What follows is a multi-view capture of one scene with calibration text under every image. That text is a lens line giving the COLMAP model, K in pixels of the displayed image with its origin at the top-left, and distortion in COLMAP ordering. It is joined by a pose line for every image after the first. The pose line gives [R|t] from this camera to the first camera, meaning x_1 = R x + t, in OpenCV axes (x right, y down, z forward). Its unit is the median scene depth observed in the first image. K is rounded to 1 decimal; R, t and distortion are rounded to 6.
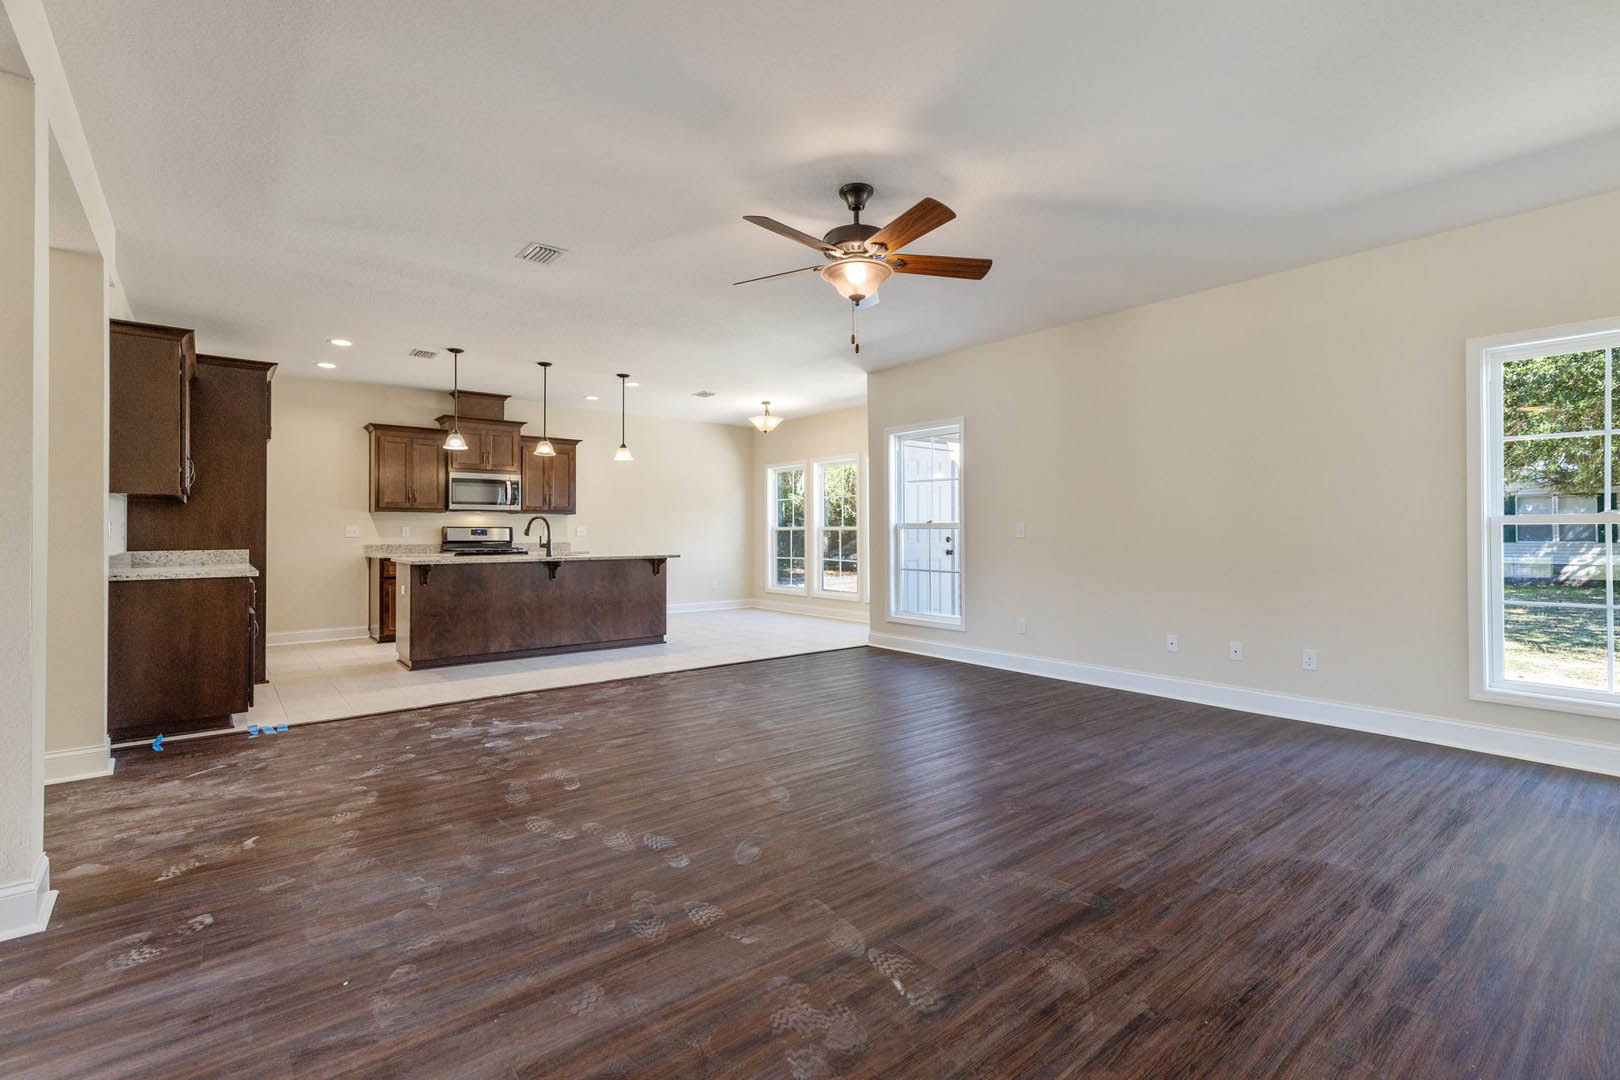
lens RADIAL K [[727.2, 0, 870.8], [0, 727.2, 534.2], [0, 0, 1]] dist [-0.002073, -0.000310]
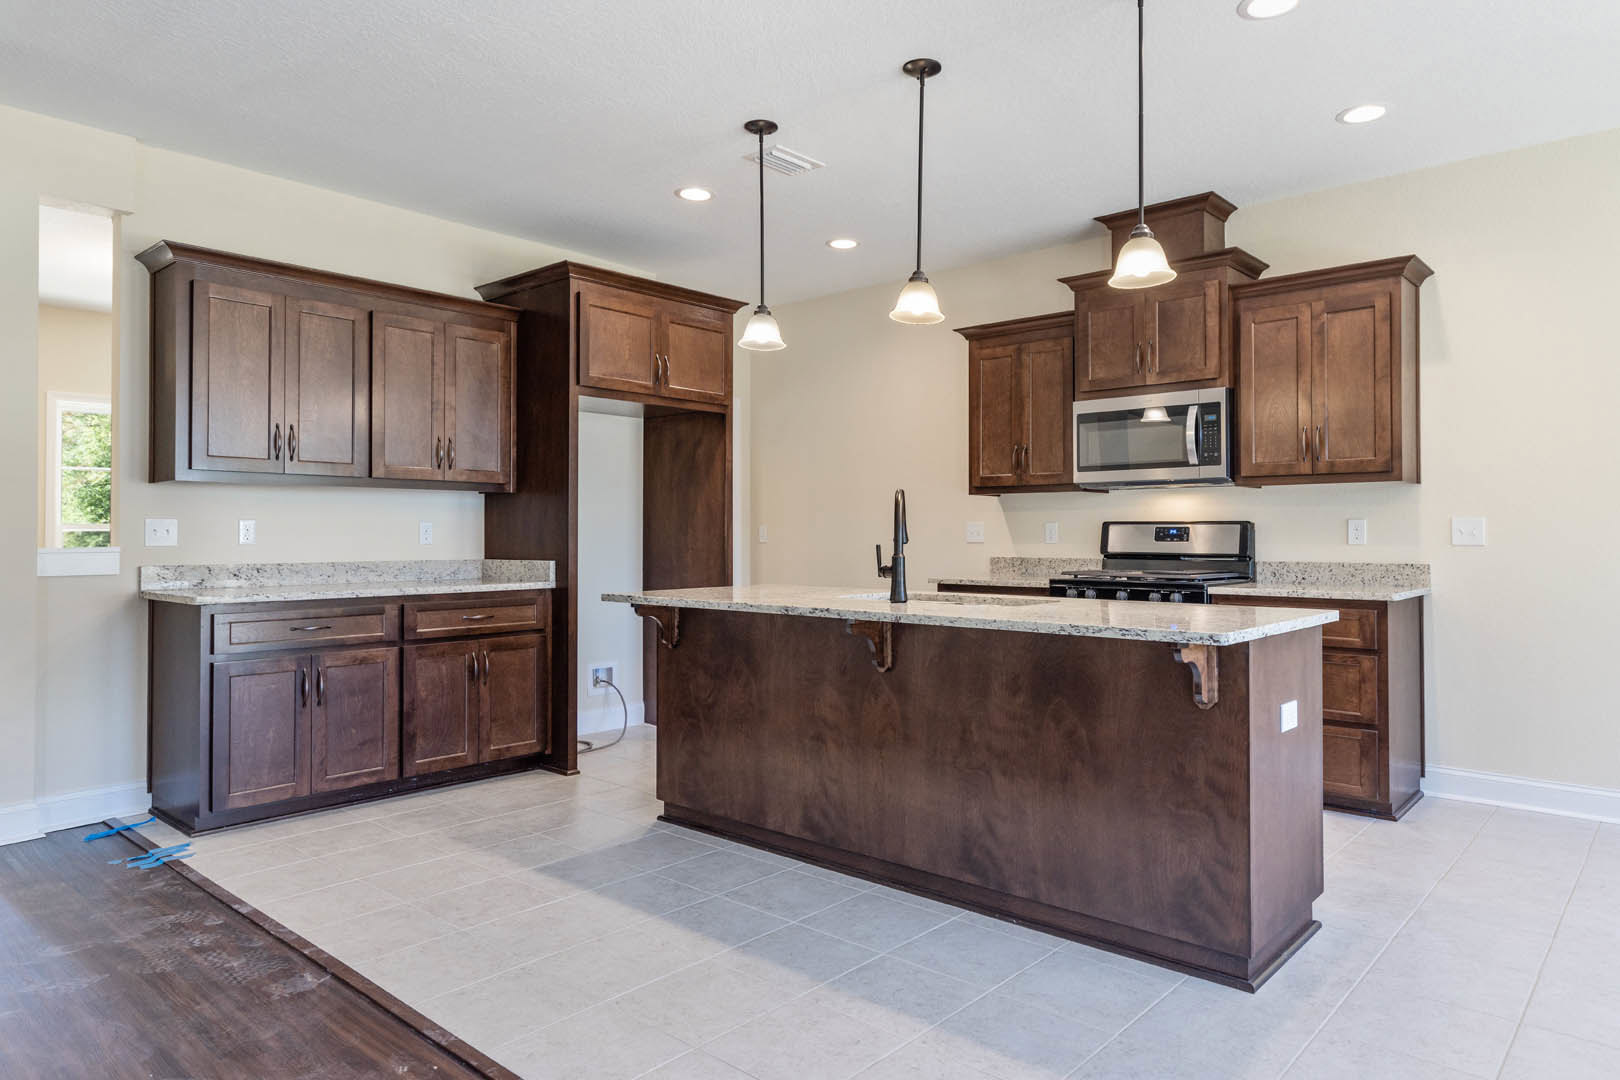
lens RADIAL K [[1015.6, 0, 810.0], [0, 1015.6, 540.0], [0, 0, 1]] dist [0.000283, -0.000150]
pose [[0.092538, 0.005277, -0.995695, 0.040669], [-0.002384, 0.999984, 0.005078, -0.001840], [0.995706, 0.001904, 0.092549, 0.802775]]
